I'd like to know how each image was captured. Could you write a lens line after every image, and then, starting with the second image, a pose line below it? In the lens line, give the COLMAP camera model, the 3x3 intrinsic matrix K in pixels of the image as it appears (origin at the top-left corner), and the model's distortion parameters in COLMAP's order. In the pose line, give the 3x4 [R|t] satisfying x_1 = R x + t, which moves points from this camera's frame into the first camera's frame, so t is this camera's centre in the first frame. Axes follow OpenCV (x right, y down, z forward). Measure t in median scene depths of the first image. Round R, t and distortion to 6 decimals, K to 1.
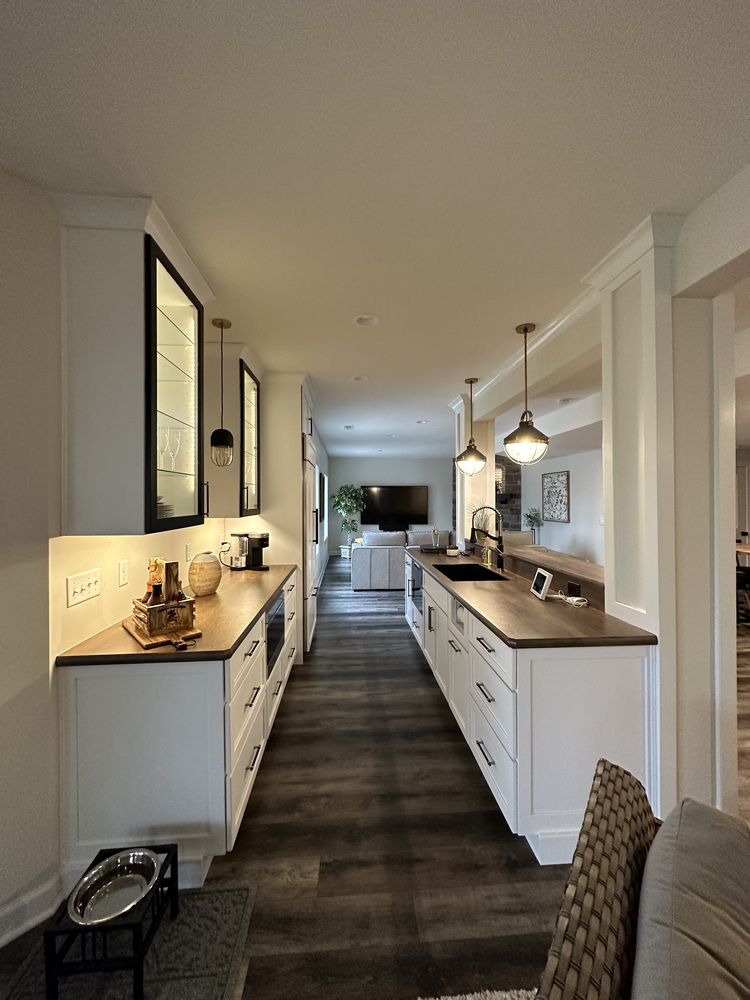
lens RADIAL K [[398.7, 0, 375.0], [0, 398.7, 500.0], [0, 0, 1]] dist [0.000601, 0.001022]
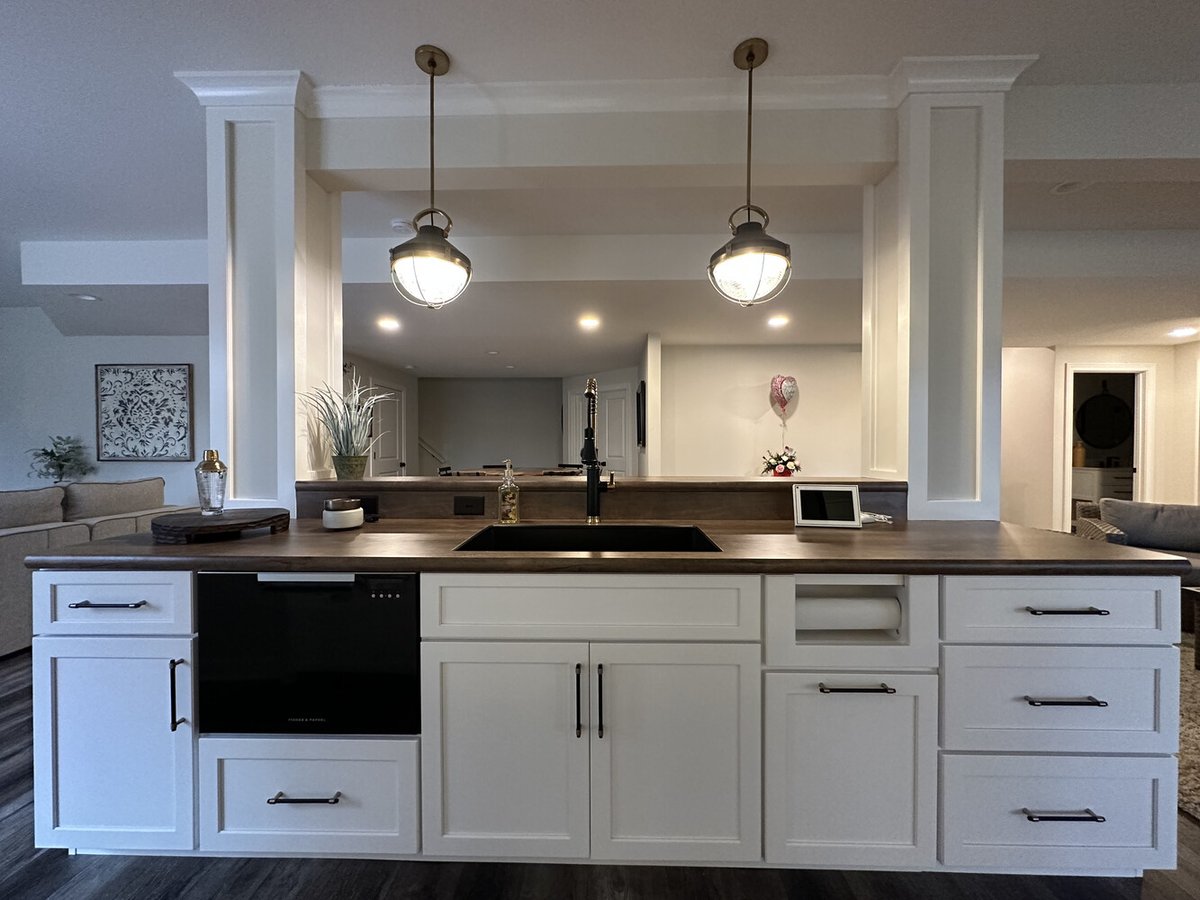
lens RADIAL K [[478.5, 0, 600.0], [0, 478.5, 450.0], [0, 0, 1]] dist [0.000601, 0.001022]
pose [[0.098122, -0.007193, 0.995148, -0.089193], [-0.000450, 0.999973, 0.007272, 0.032230], [-0.995174, -0.001161, 0.098116, 0.334810]]
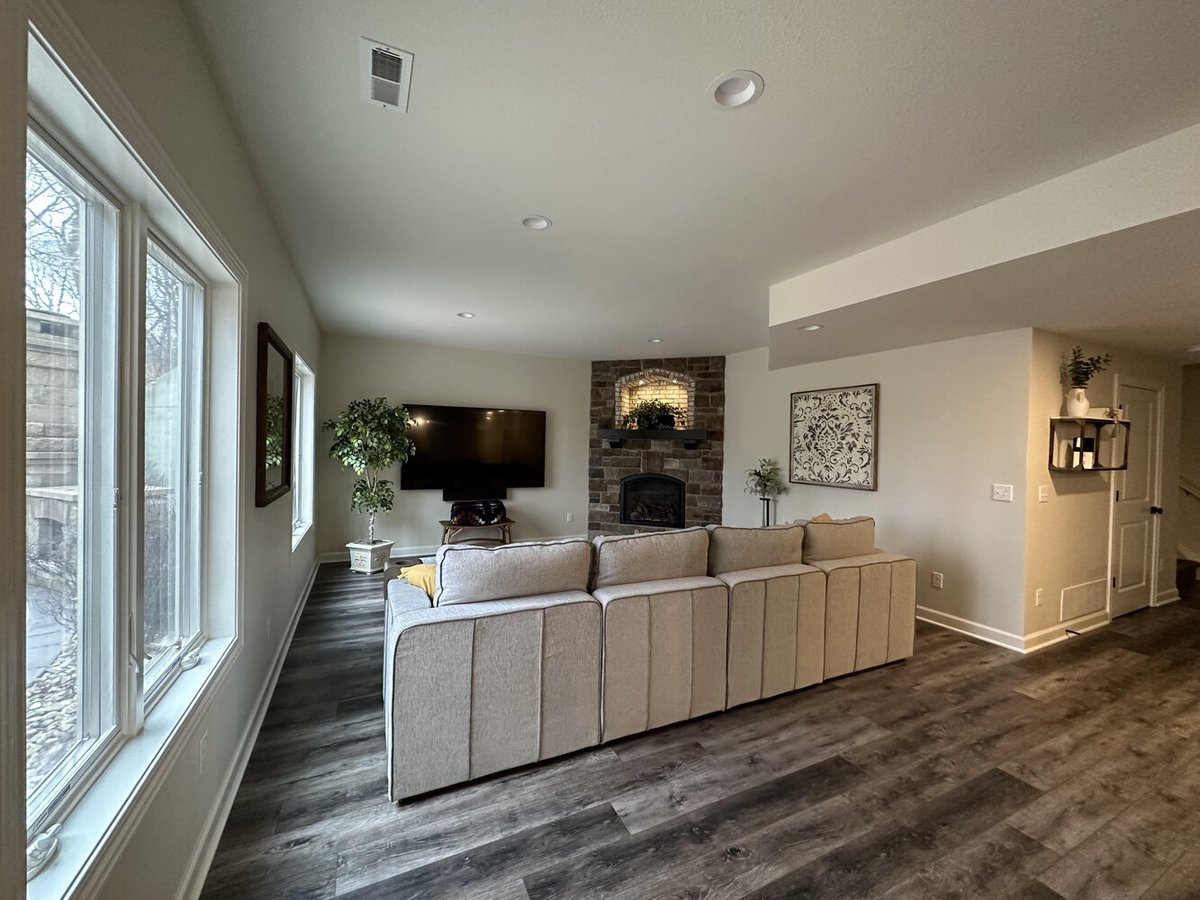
lens RADIAL K [[478.5, 0, 600.0], [0, 478.5, 450.0], [0, 0, 1]] dist [0.000601, 0.001022]
pose [[0.925710, 0.015358, 0.377922, -0.039184], [-0.021297, 0.999707, 0.011539, 0.006671], [-0.377634, -0.018731, 0.925765, 0.506241]]
